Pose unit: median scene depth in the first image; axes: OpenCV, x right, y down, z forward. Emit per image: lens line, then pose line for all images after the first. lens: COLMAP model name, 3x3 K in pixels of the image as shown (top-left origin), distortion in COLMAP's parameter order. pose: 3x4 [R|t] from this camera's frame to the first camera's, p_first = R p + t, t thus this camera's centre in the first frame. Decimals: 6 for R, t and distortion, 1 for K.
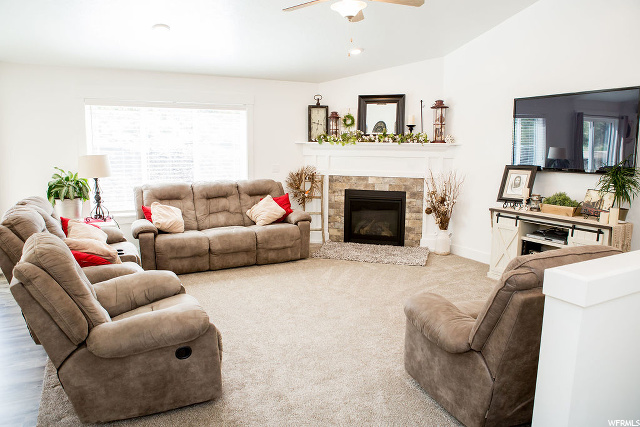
lens RADIAL K [[452.8, 0, 320.0], [0, 452.8, 213.5], [0, 0, 1]] dist [-0.114377, 0.084491]
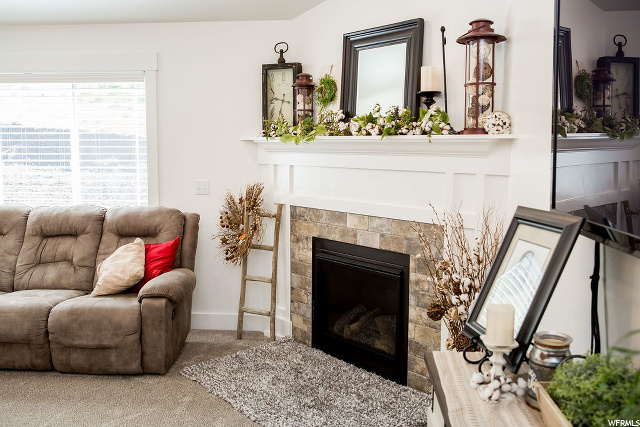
lens RADIAL K [[604.2, 0, 320.0], [0, 604.2, 213.5], [0, 0, 1]] dist [-0.016252, -0.003585]
pose [[0.836595, 0.057806, -0.544764, 0.435930], [-0.078031, 0.996852, -0.014054, -0.074615], [0.542237, 0.054266, 0.838472, 0.510746]]
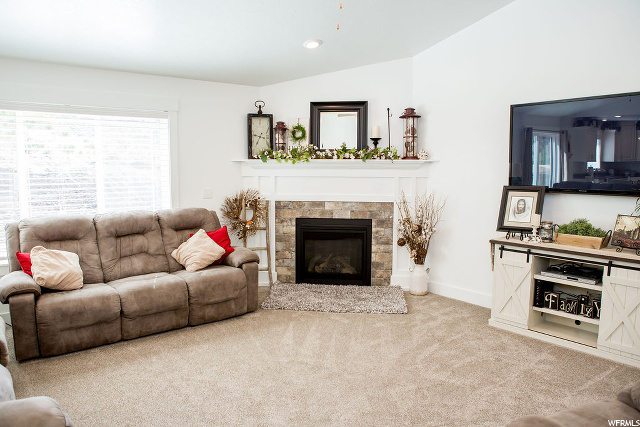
lens RADIAL K [[452.8, 0, 320.0], [0, 452.8, 213.5], [0, 0, 1]] dist [-0.114377, 0.084491]
pose [[0.983072, -0.023848, 0.181662, -0.052647], [0.031342, 0.998767, -0.038493, -0.030993], [-0.180520, 0.043535, 0.982607, 0.217180]]
